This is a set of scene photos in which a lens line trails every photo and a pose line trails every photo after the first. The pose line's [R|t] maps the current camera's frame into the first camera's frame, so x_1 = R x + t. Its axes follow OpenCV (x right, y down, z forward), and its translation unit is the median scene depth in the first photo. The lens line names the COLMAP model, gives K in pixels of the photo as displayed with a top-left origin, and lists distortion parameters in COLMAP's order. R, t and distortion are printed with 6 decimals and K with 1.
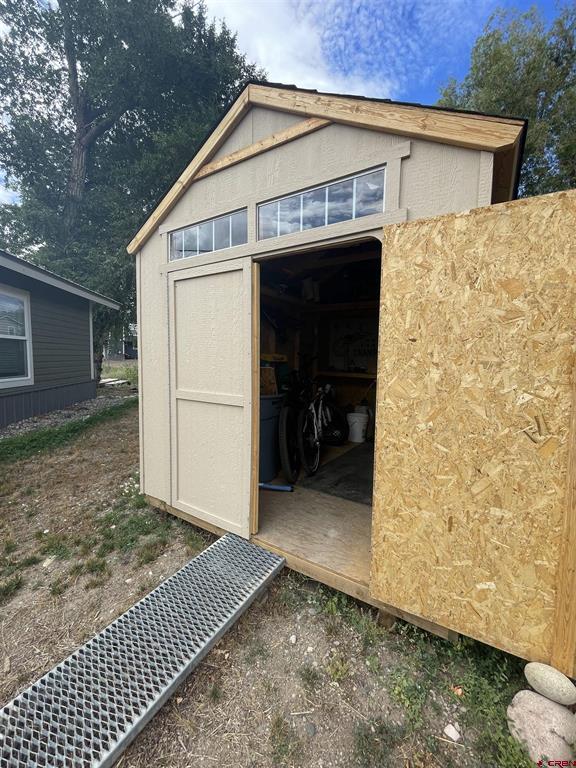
lens RADIAL K [[312.6, 0, 291.2], [0, 312.6, 385.7], [0, 0, 1]] dist [-0.000686, -0.000116]
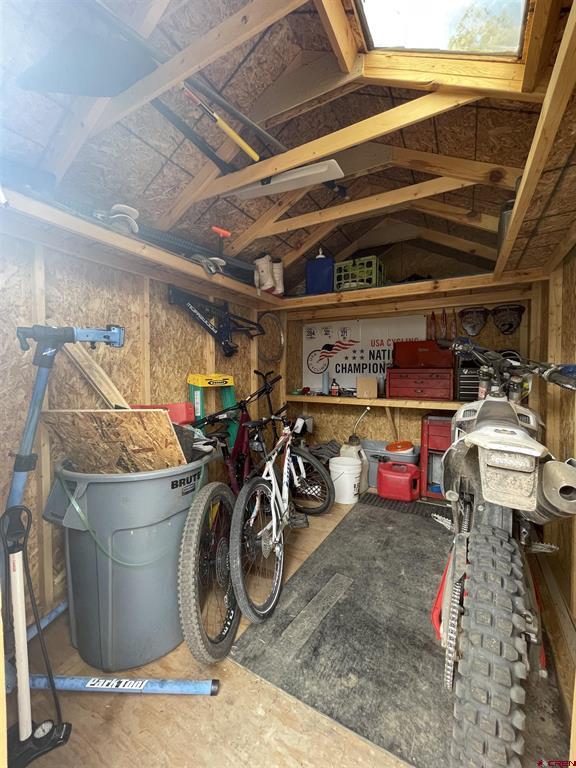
lens RADIAL K [[312.6, 0, 286.9], [0, 312.6, 381.5], [0, 0, 1]] dist [-0.000686, -0.000116]
pose [[0.998302, -0.020488, 0.054535, 0.059832], [0.023745, 0.997931, -0.059747, -0.044788], [-0.053198, 0.060941, 0.996723, 0.362462]]
